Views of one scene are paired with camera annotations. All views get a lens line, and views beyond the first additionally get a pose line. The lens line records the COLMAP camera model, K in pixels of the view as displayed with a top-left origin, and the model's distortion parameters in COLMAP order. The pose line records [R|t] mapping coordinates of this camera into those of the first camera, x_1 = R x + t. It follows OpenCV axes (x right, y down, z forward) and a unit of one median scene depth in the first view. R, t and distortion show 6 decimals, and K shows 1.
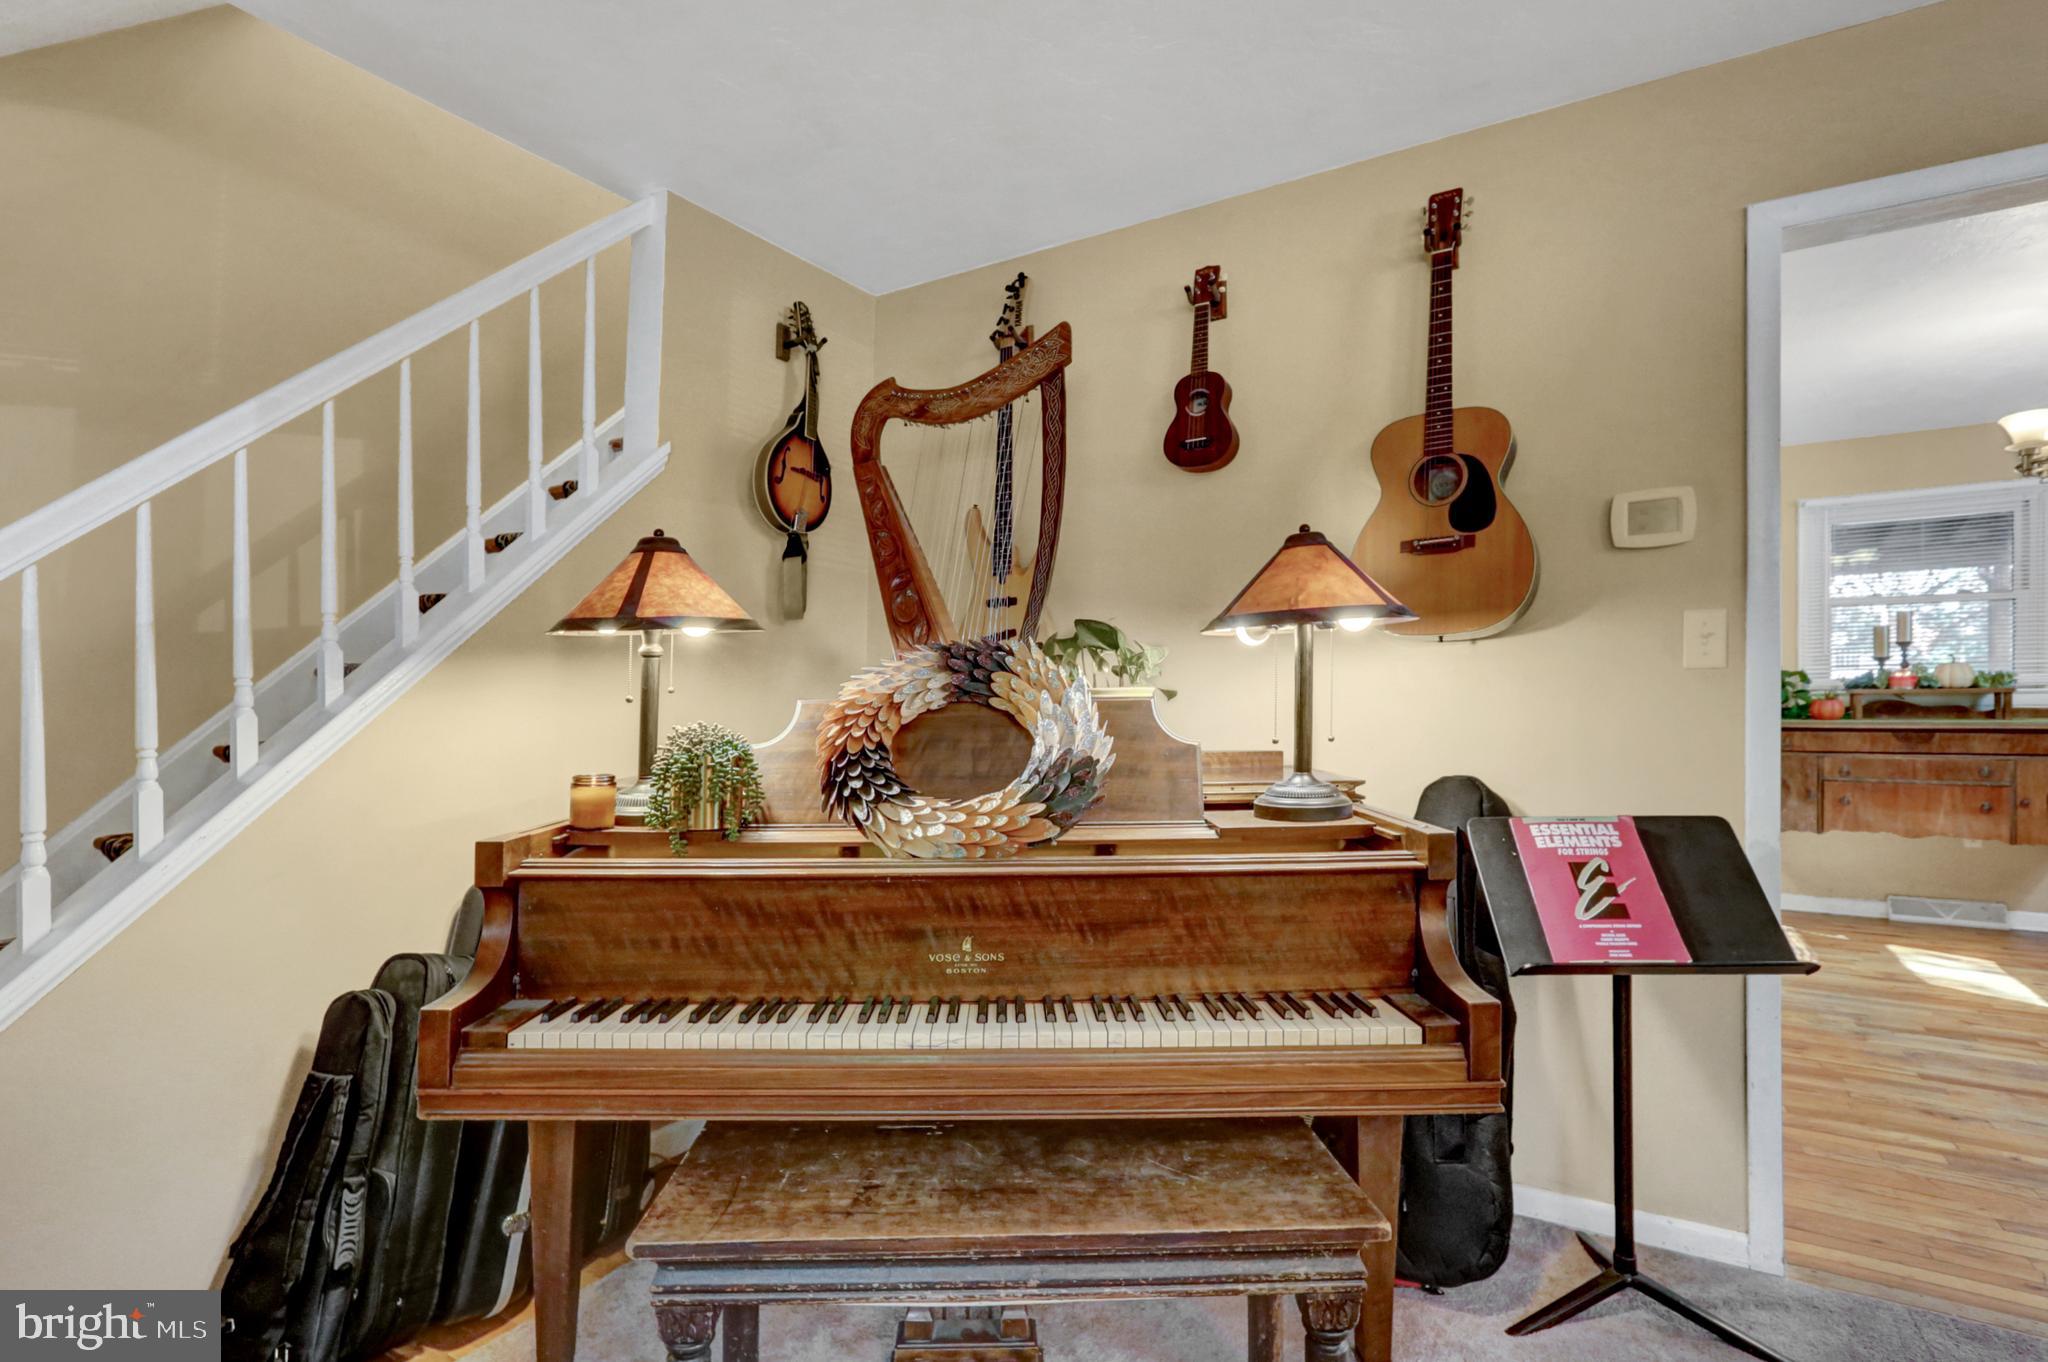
lens RADIAL K [[1006.0, 0, 1024.6], [0, 1006.0, 678.1], [0, 0, 1]] dist [-0.040197, 0.003163]
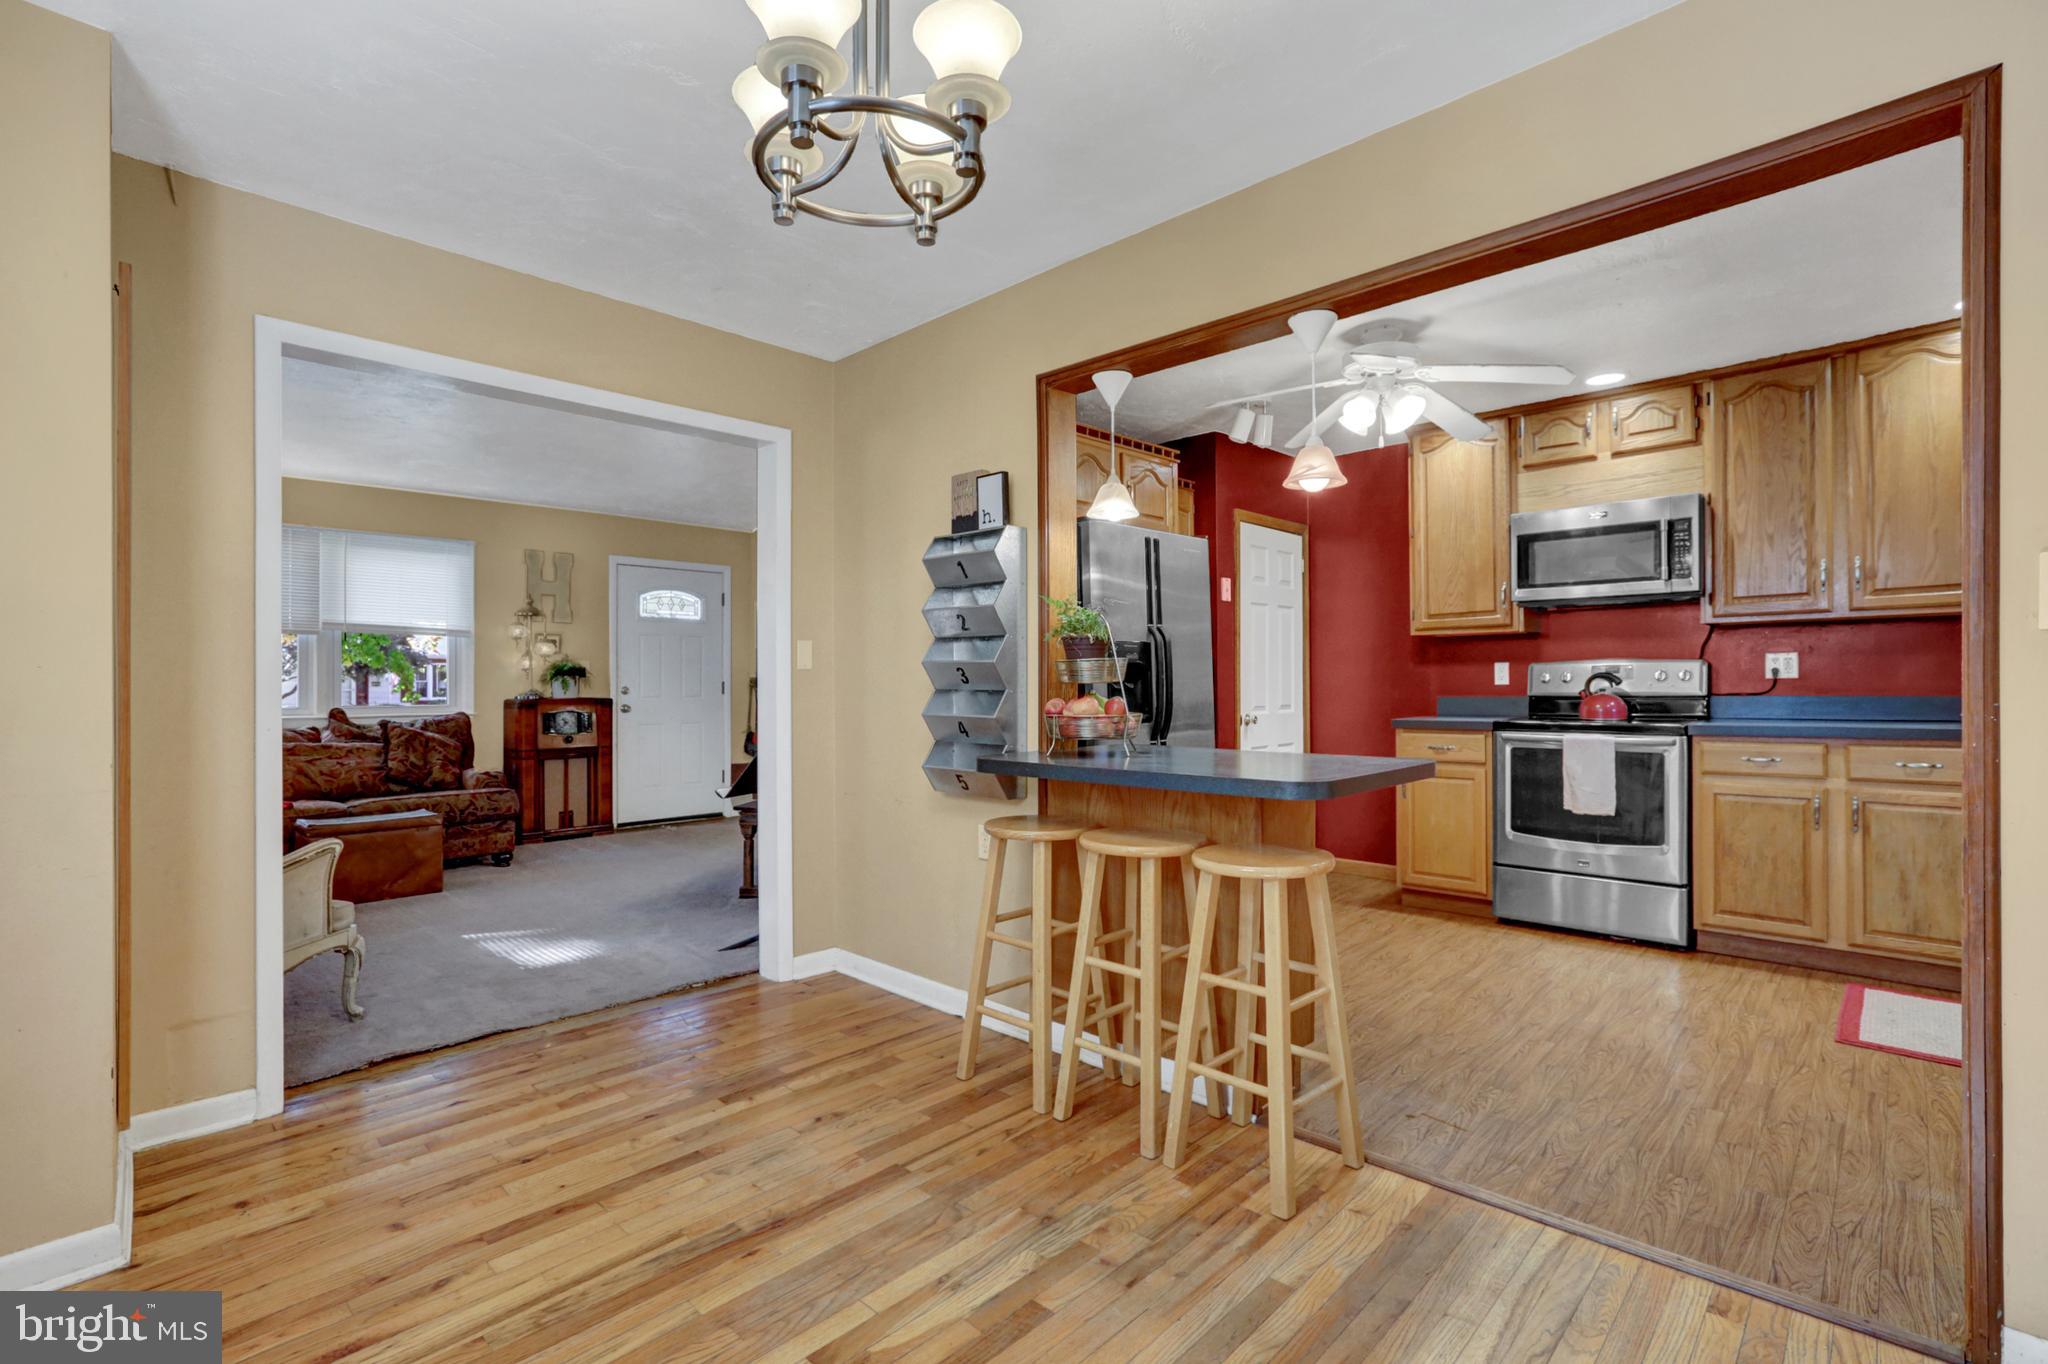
lens RADIAL K [[950.5, 0, 1024.4], [0, 950.5, 684.7], [0, 0, 1]] dist [-0.046559, 0.012449]
pose [[-0.242070, 0.009877, -0.970208, 1.056163], [0.029532, 0.999560, 0.002808, 0.008061], [0.969809, -0.027972, -0.242255, 0.828949]]
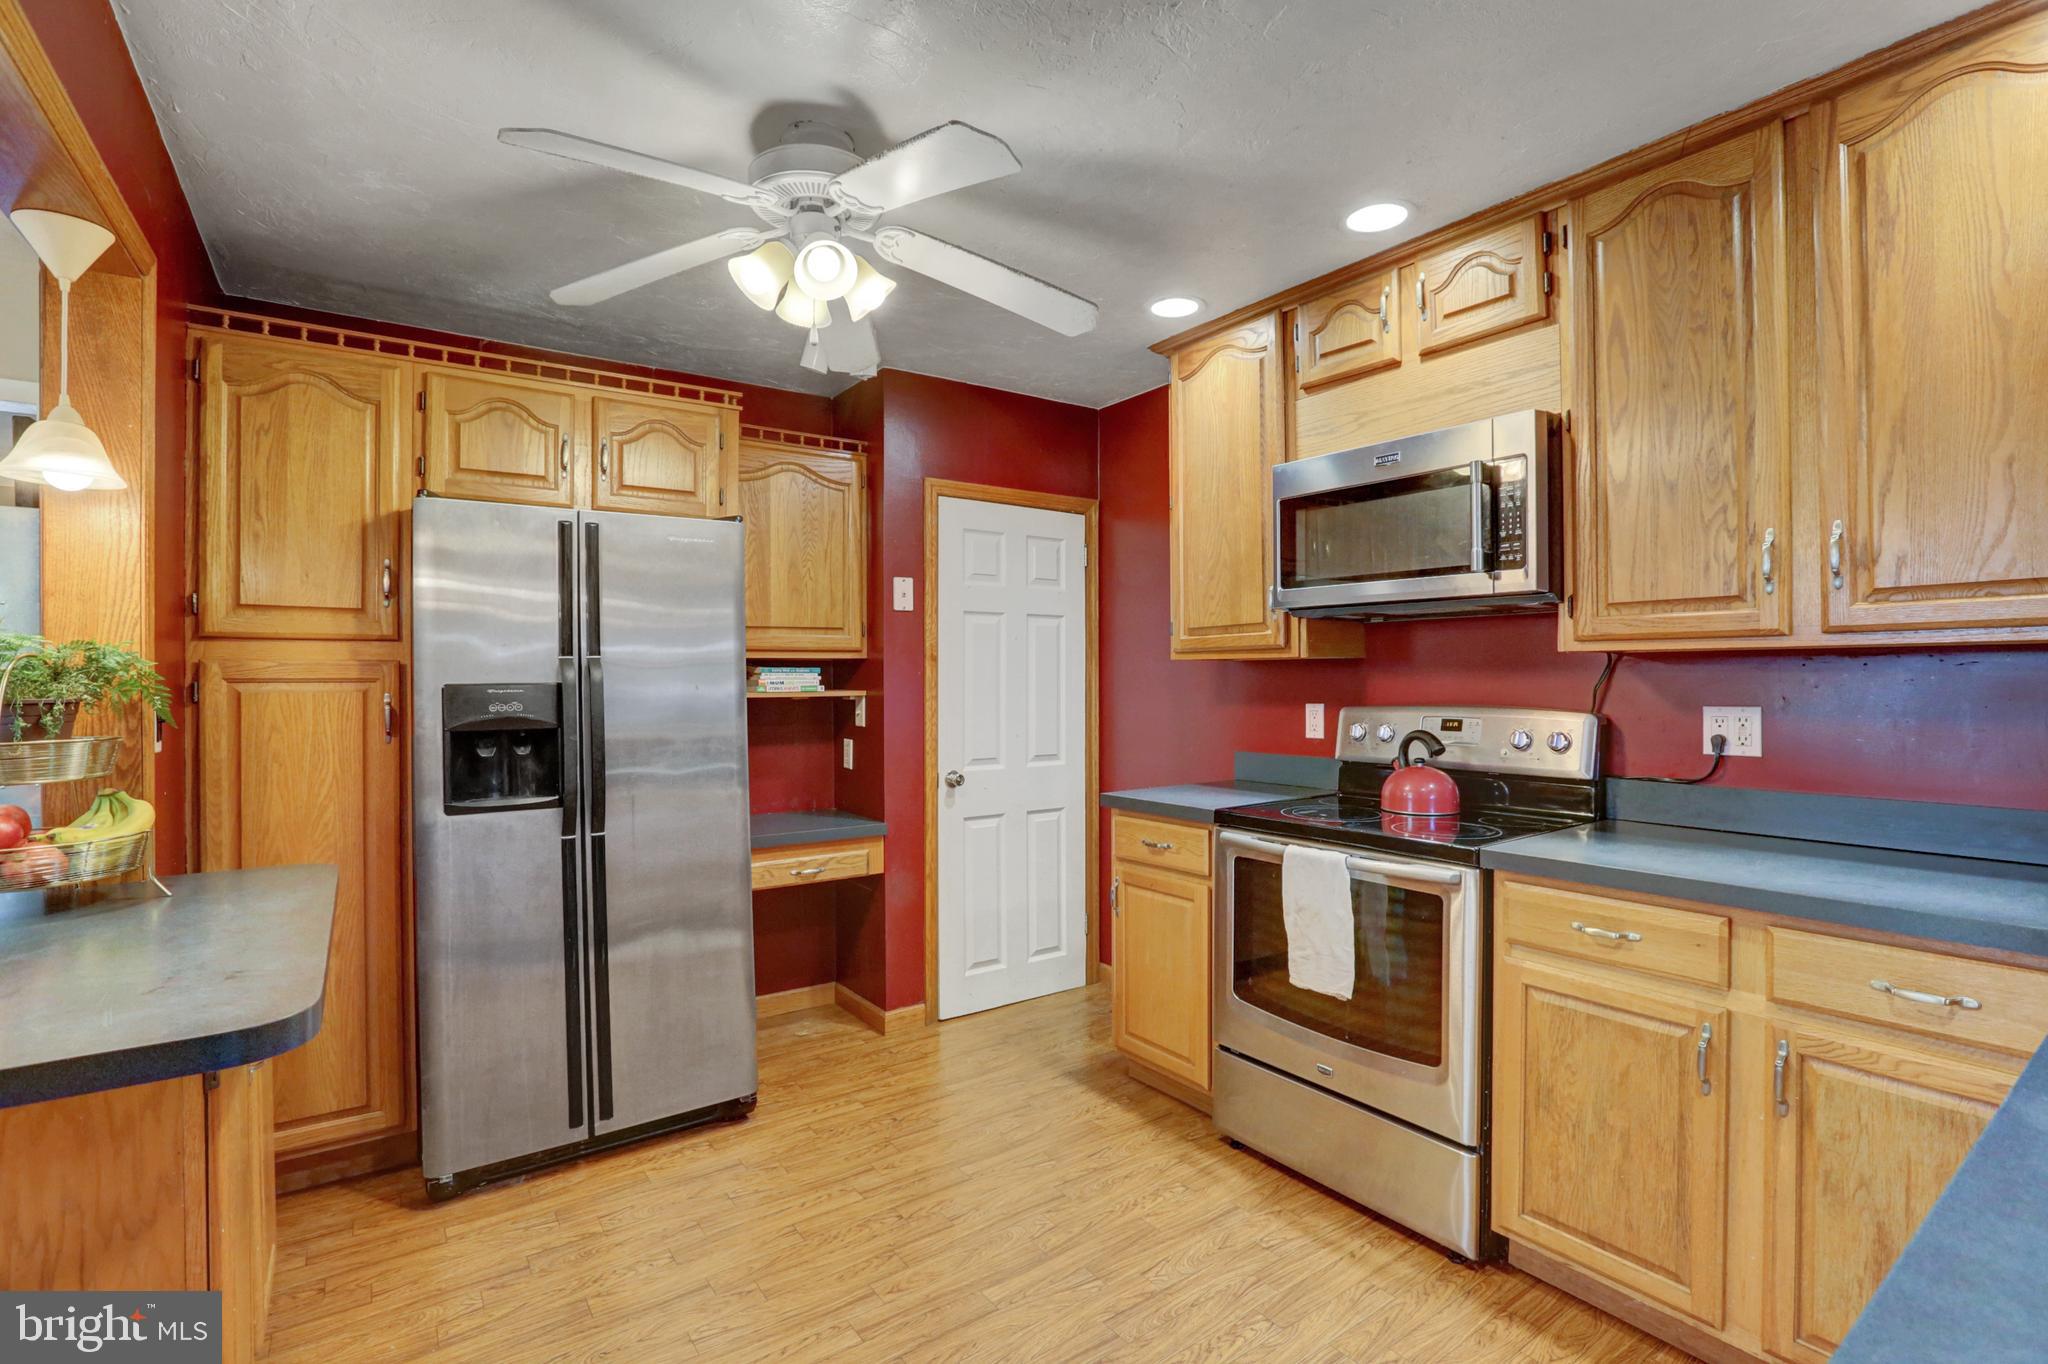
lens RADIAL K [[950.5, 0, 1005.0], [0, 950.5, 676.3], [0, 0, 1]] dist [-0.046559, 0.012449]
pose [[-0.419573, 0.004432, -0.907711, 0.601188], [0.021379, 0.999759, -0.005001, -0.019598], [0.907470, -0.021504, -0.419567, 1.183606]]
